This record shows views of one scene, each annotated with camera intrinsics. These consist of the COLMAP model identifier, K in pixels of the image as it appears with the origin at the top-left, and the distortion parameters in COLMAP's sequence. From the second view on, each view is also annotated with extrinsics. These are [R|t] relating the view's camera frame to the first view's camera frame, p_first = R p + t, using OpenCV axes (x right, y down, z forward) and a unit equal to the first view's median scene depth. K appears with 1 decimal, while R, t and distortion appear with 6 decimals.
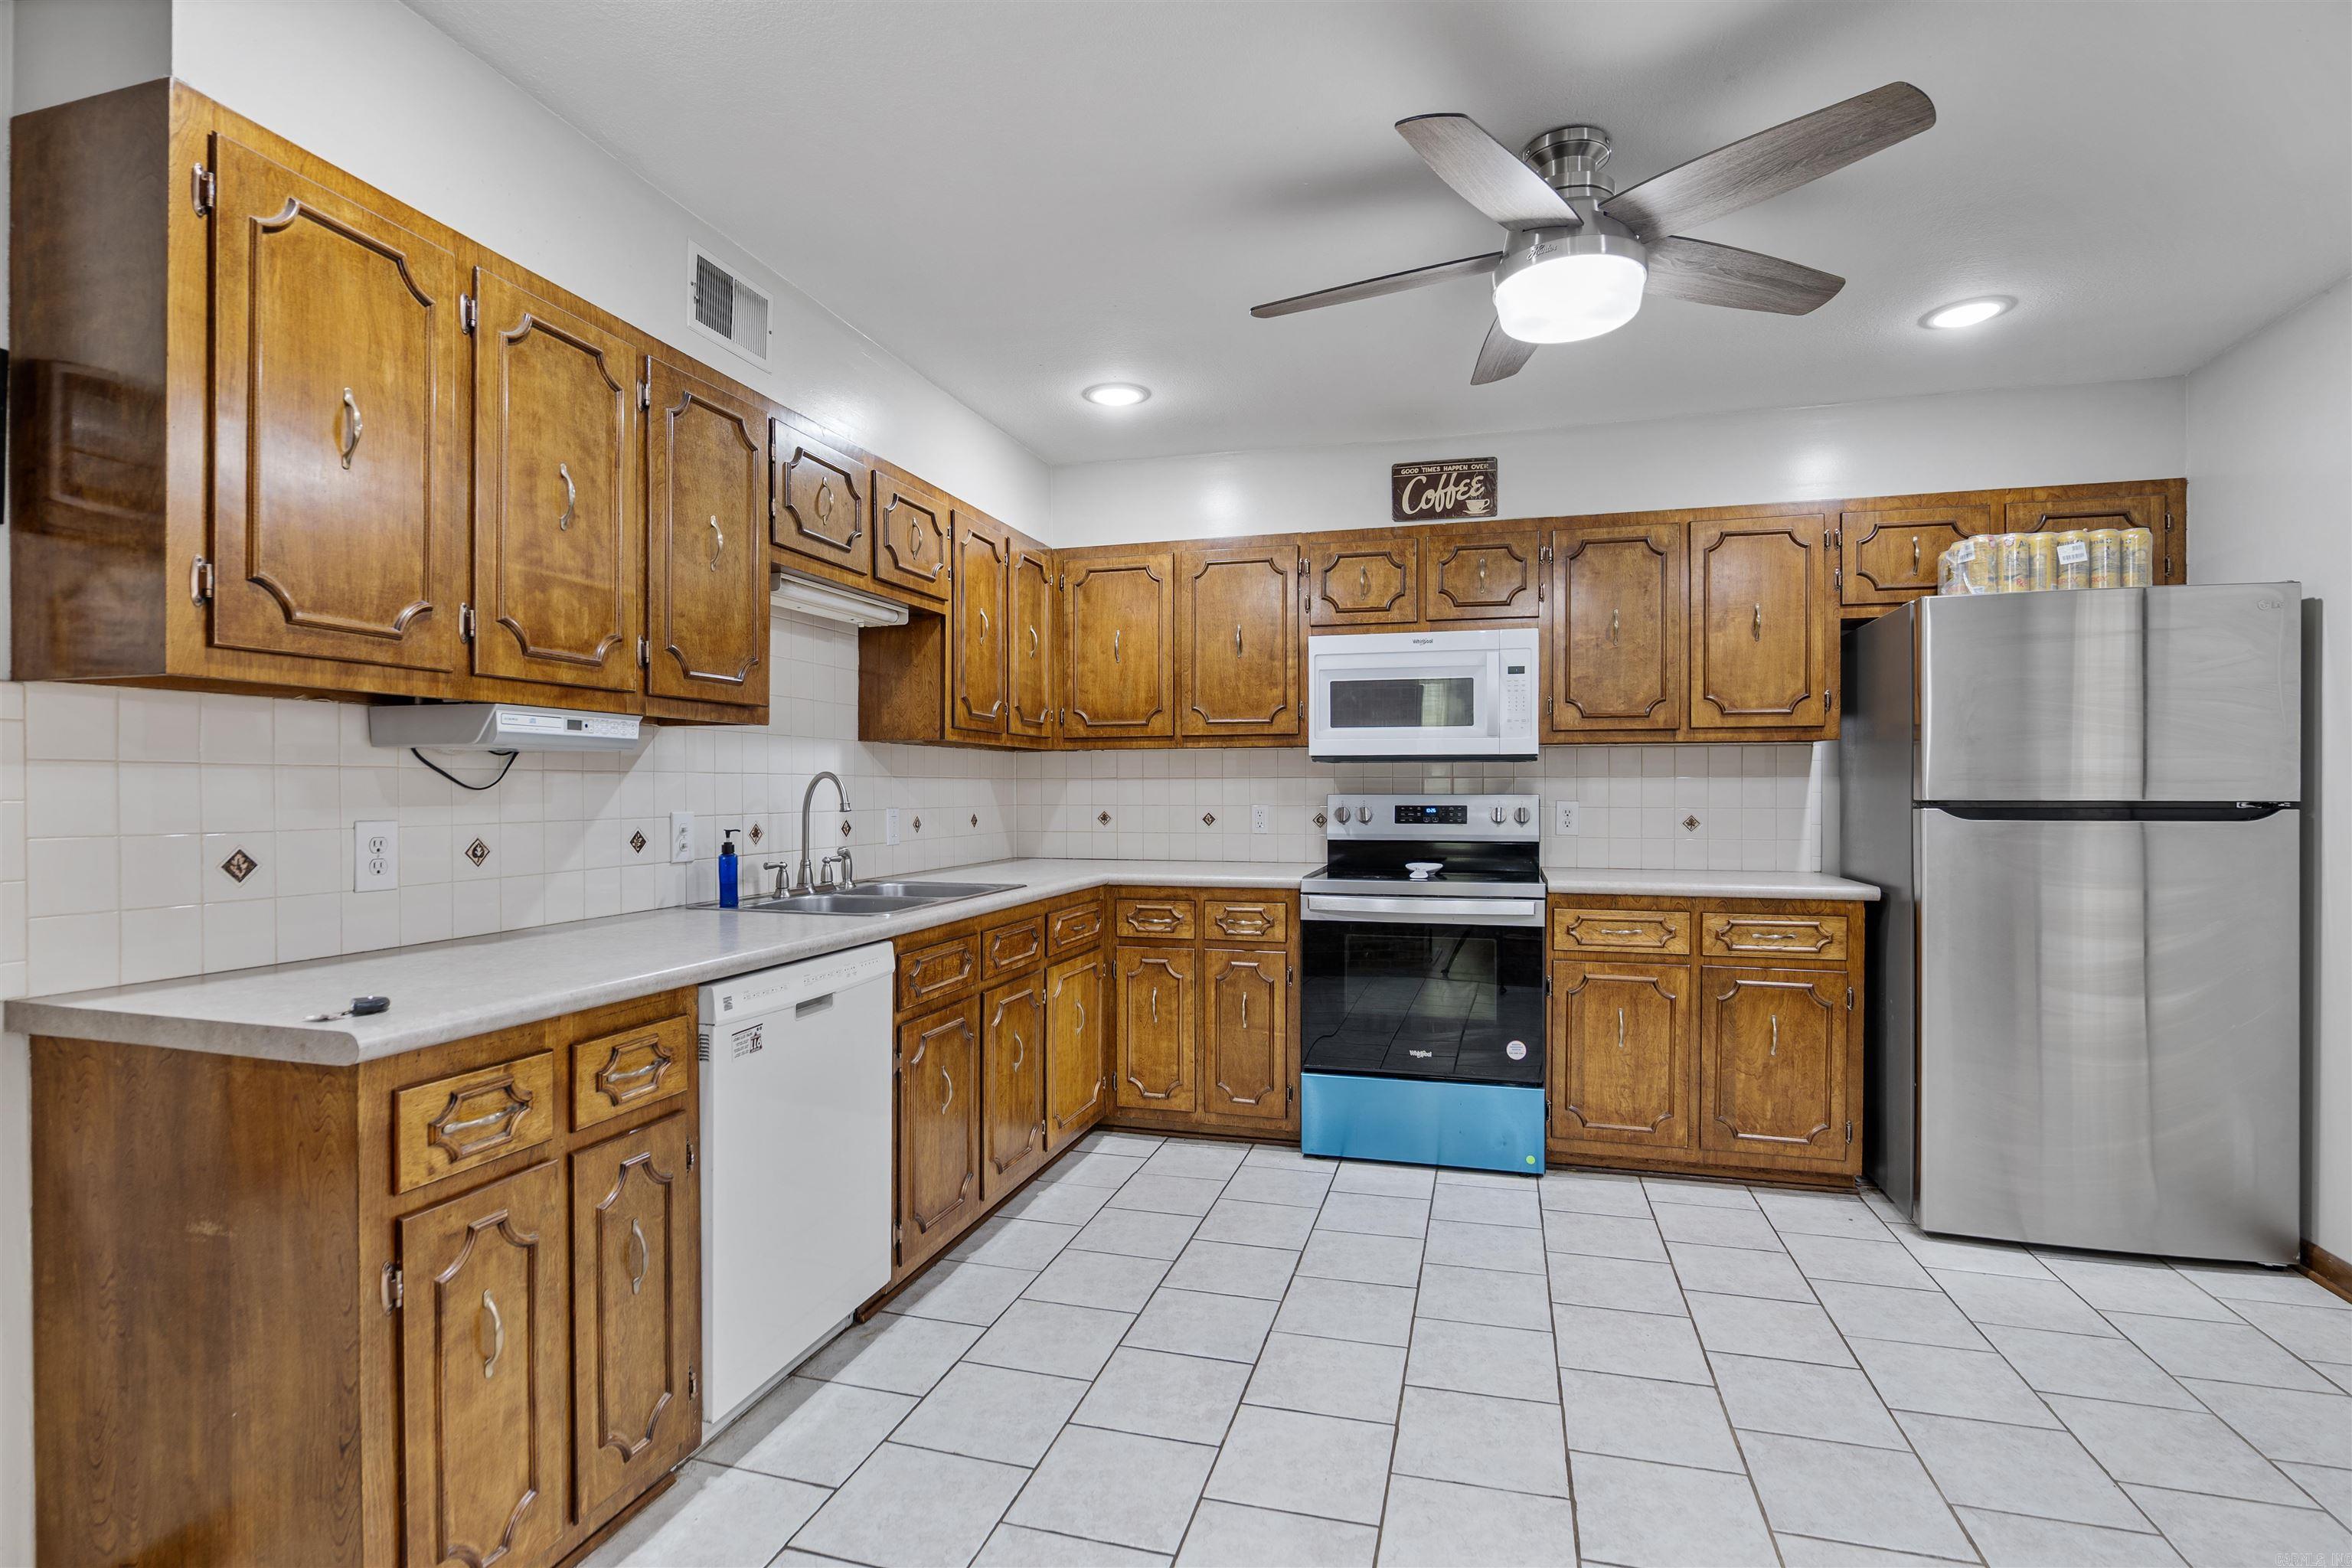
lens RADIAL K [[1116.0, 0, 1184.5], [0, 1116.0, 796.2], [0, 0, 1]] dist [-0.018674, 0.004945]
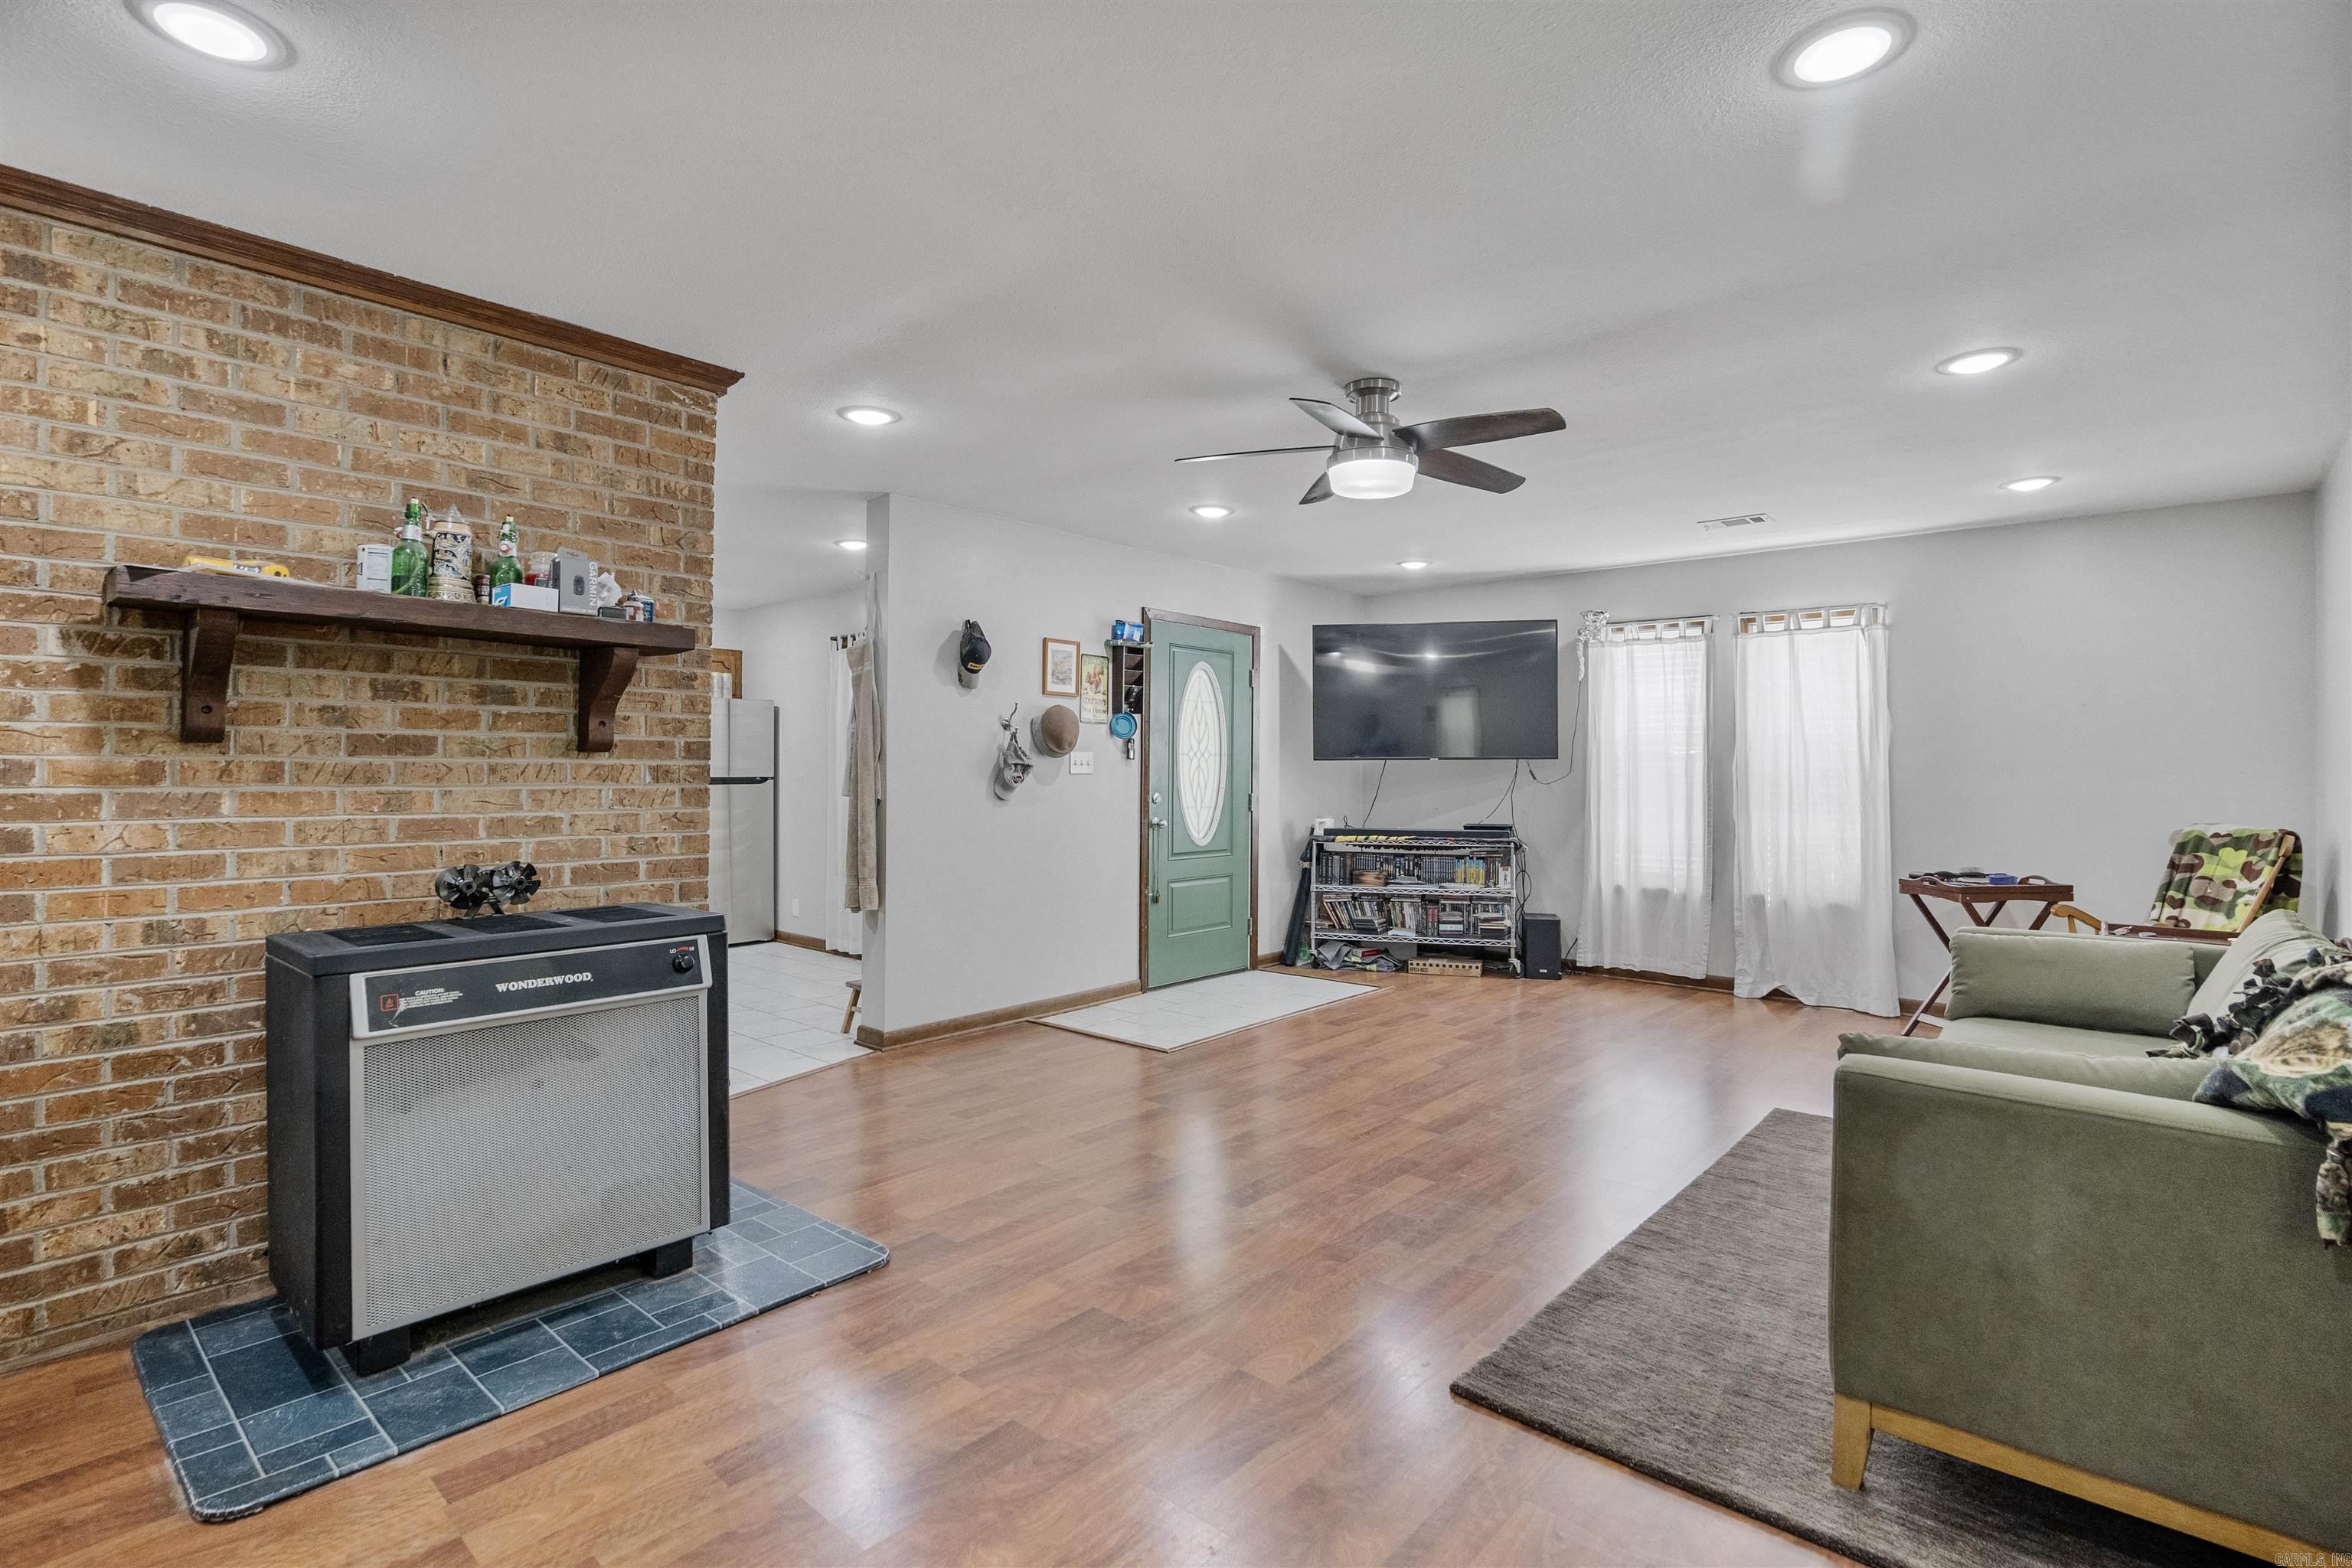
lens RADIAL K [[1116.0, 0, 1171.3], [0, 1116.0, 767.3], [0, 0, 1]] dist [-0.018674, 0.004945]
pose [[0.437750, 0.003883, 0.899088, -0.952705], [0.008512, 0.999928, -0.008463, 0.010289], [-0.899056, 0.011358, 0.437686, -1.002242]]
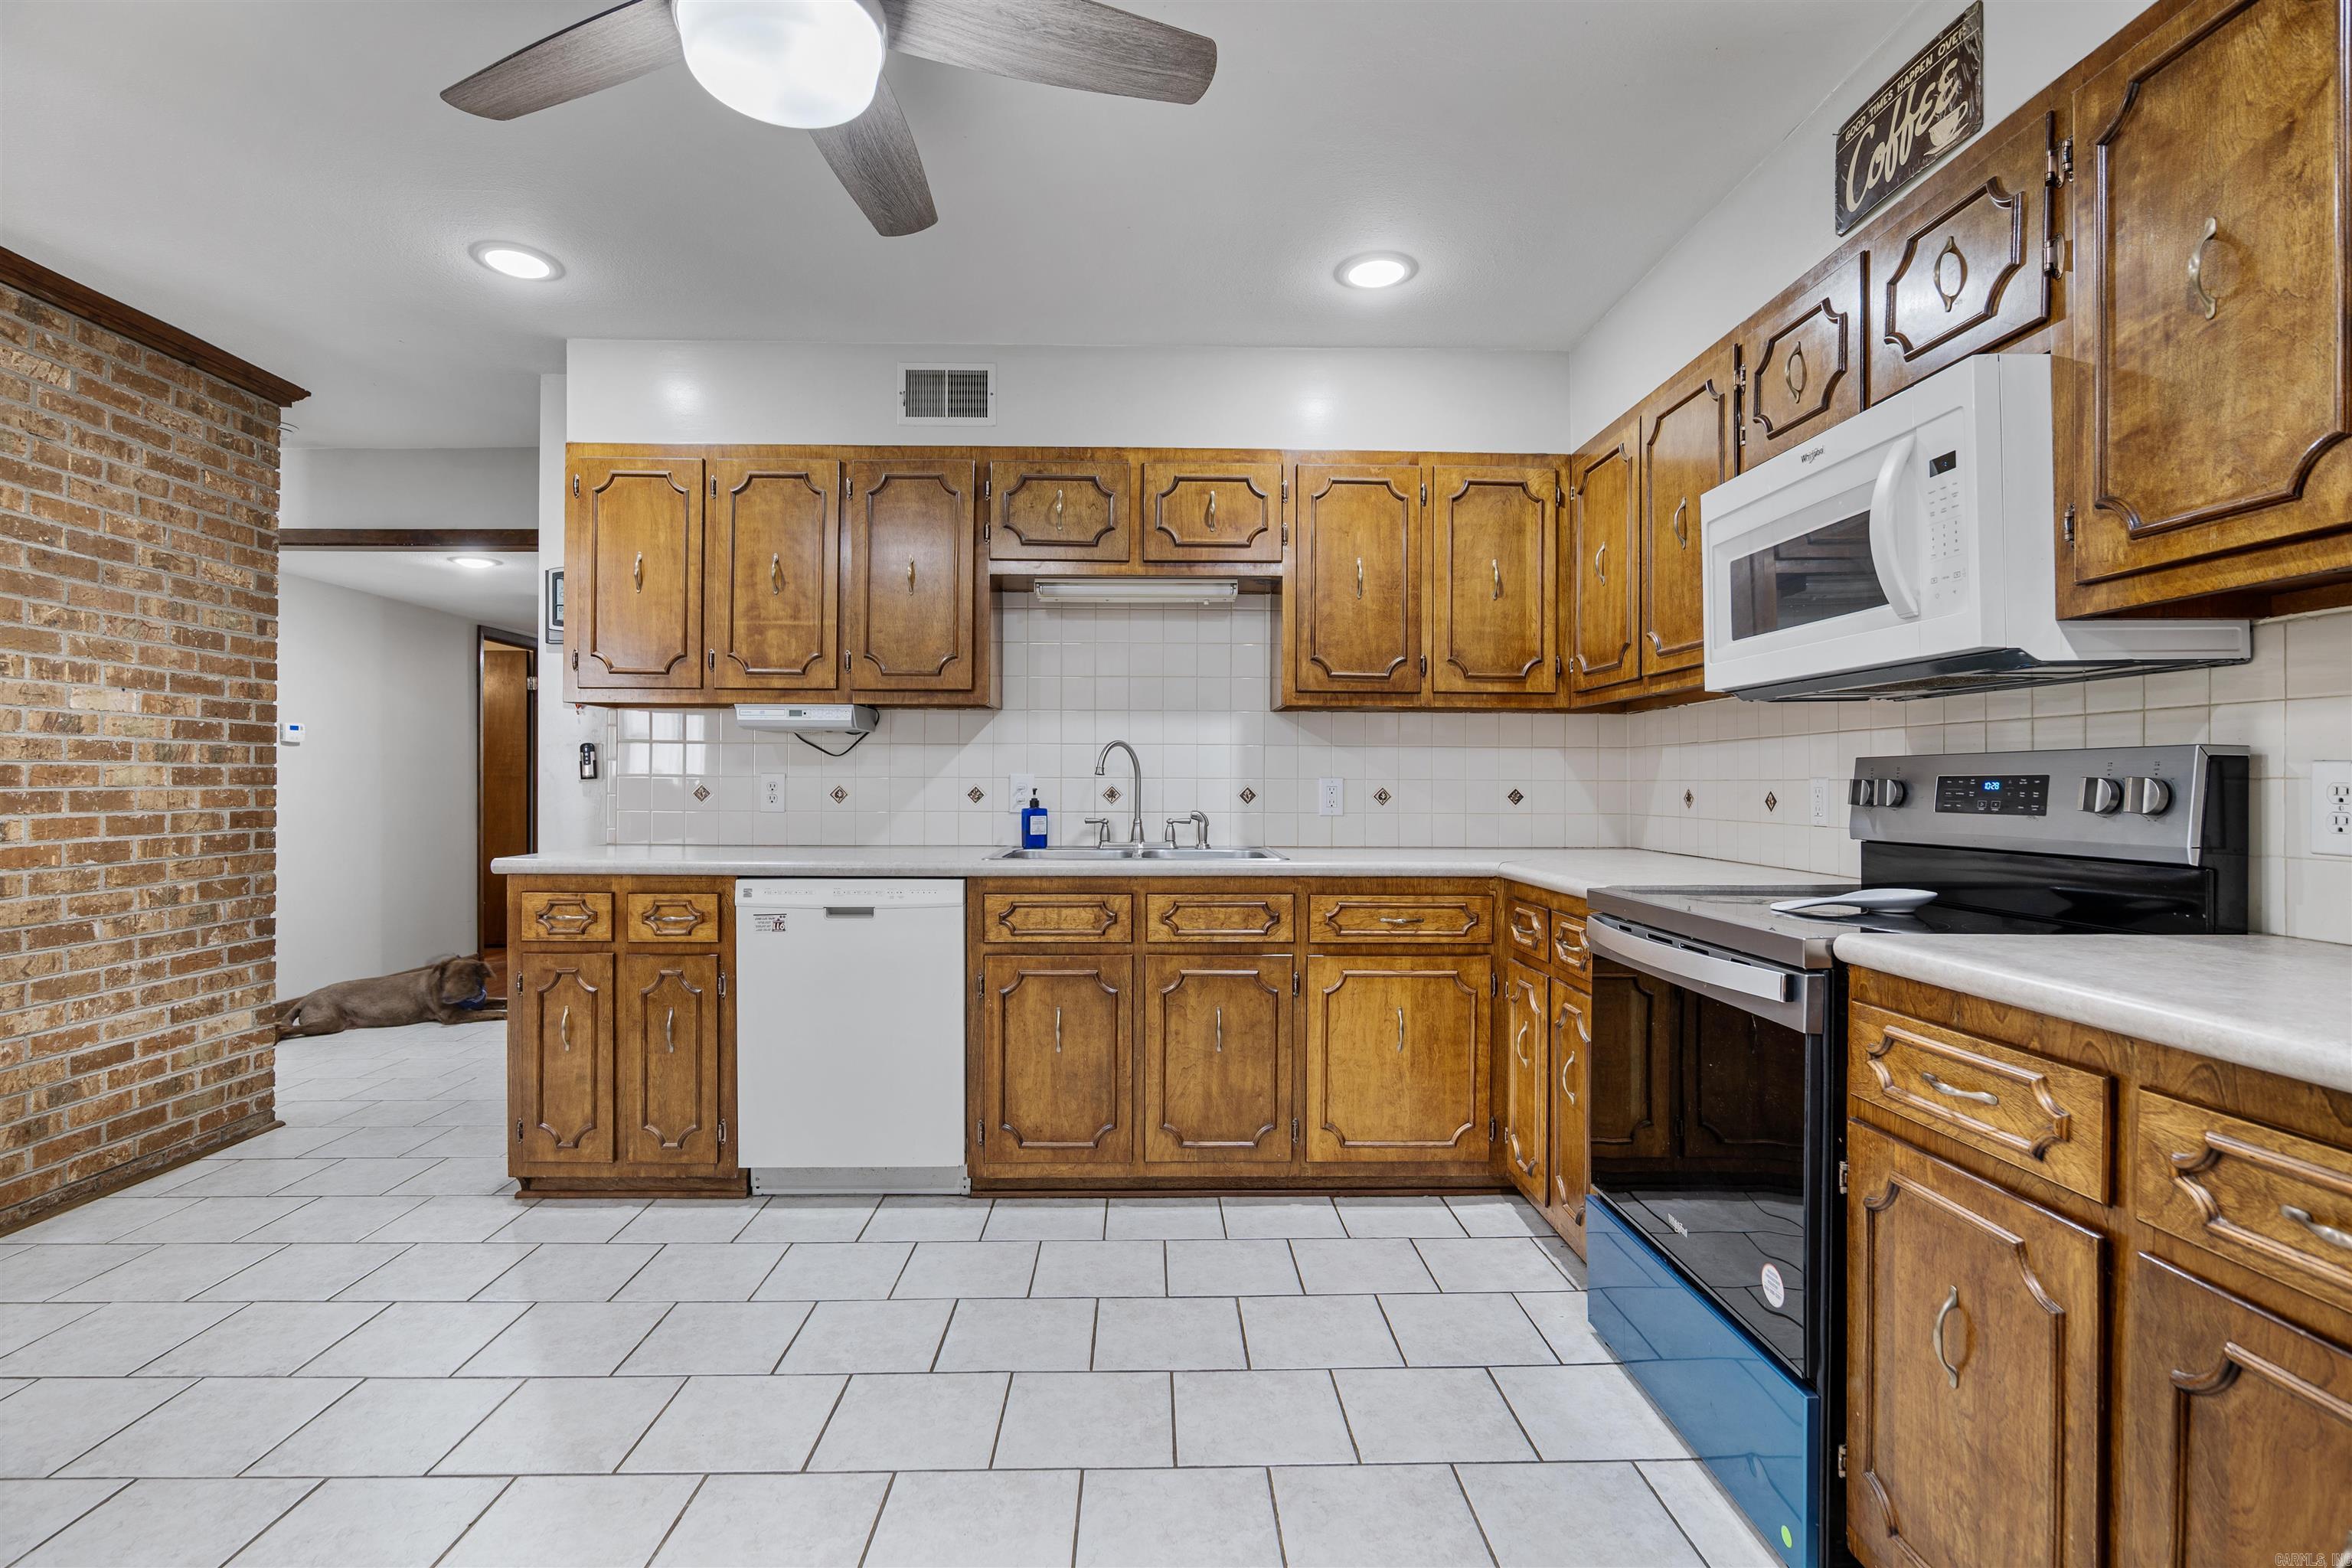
lens RADIAL K [[1116.0, 0, 1190.7], [0, 1116.0, 778.2], [0, 0, 1]] dist [-0.018674, 0.004945]
pose [[0.299469, -0.002725, -0.954102, 0.709702], [-0.011717, 0.999910, -0.006533, 0.020309], [0.954034, 0.013135, 0.299411, 0.658815]]
